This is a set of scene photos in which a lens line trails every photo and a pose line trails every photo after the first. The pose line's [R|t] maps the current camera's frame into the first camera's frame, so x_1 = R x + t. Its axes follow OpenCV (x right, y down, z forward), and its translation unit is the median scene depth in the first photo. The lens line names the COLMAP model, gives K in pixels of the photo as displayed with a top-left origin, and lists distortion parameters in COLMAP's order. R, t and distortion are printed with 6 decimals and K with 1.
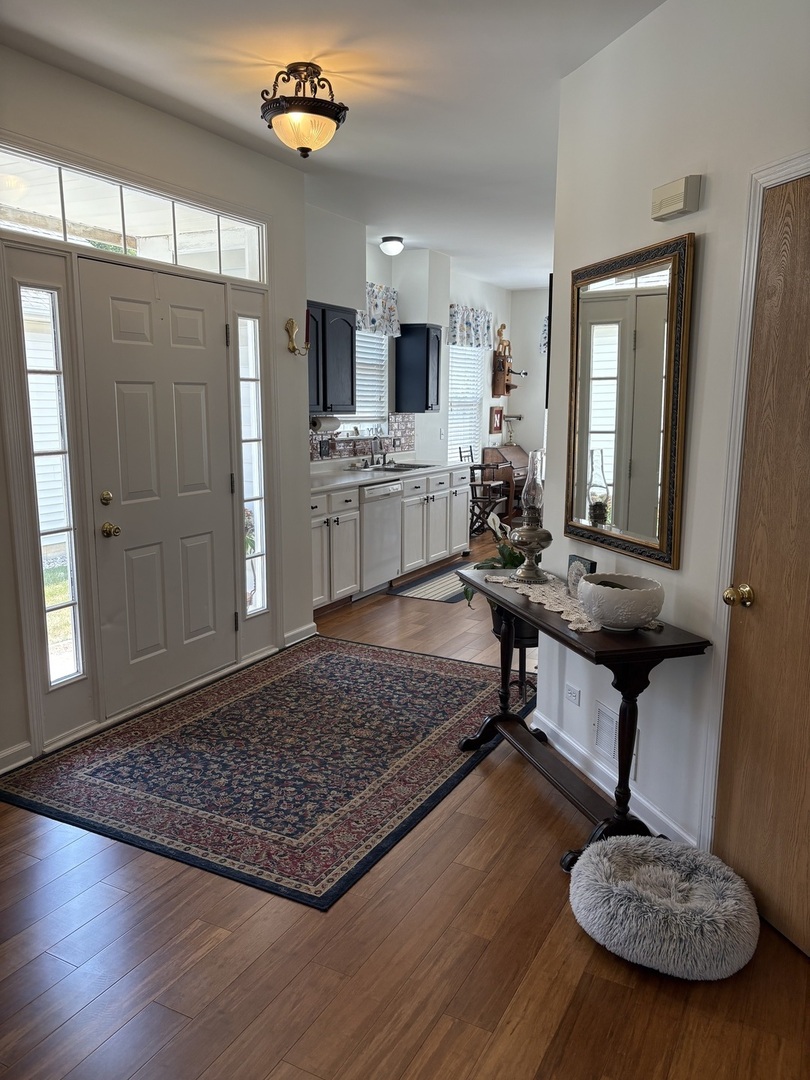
lens RADIAL K [[819.3, 0, 405.4], [0, 819.3, 545.3], [0, 0, 1]] dist [0.007078, -0.000785]
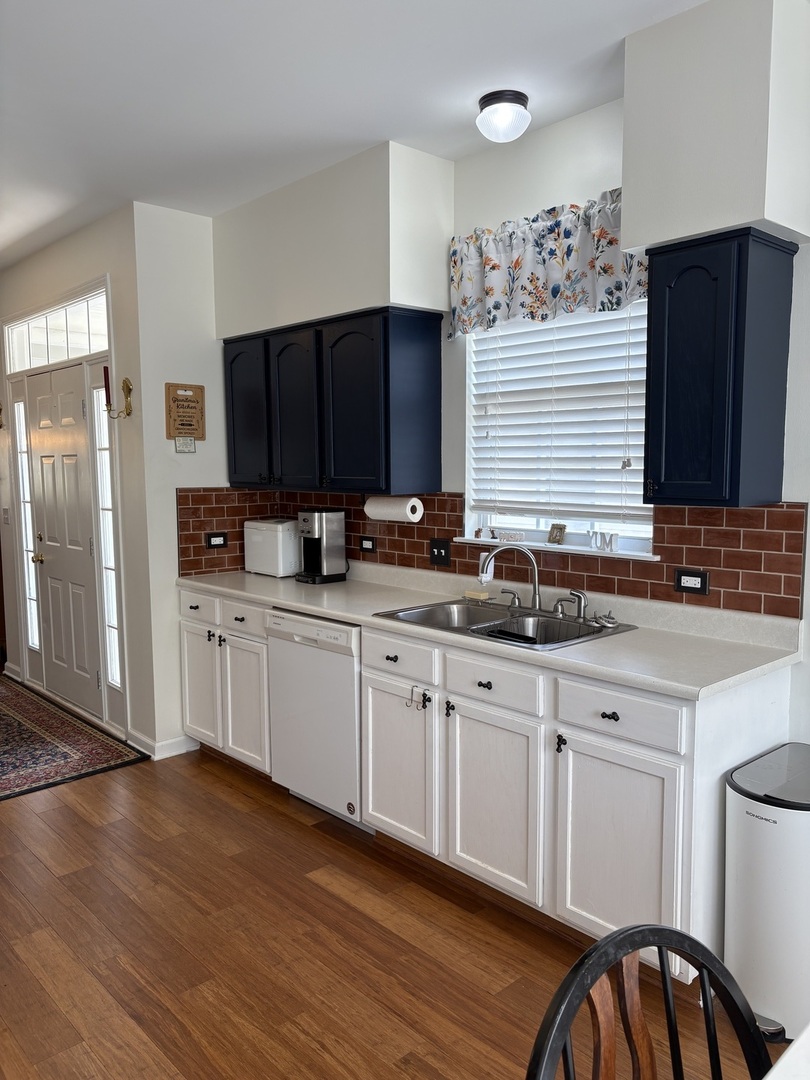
lens RADIAL K [[819.3, 0, 407.9], [0, 819.3, 532.7], [0, 0, 1]] dist [0.007078, -0.000785]
pose [[-0.327328, 0.089059, -0.940705, 0.605198], [-0.155683, 0.976860, 0.146653, -0.291840], [0.931997, 0.194455, -0.305889, 1.591248]]
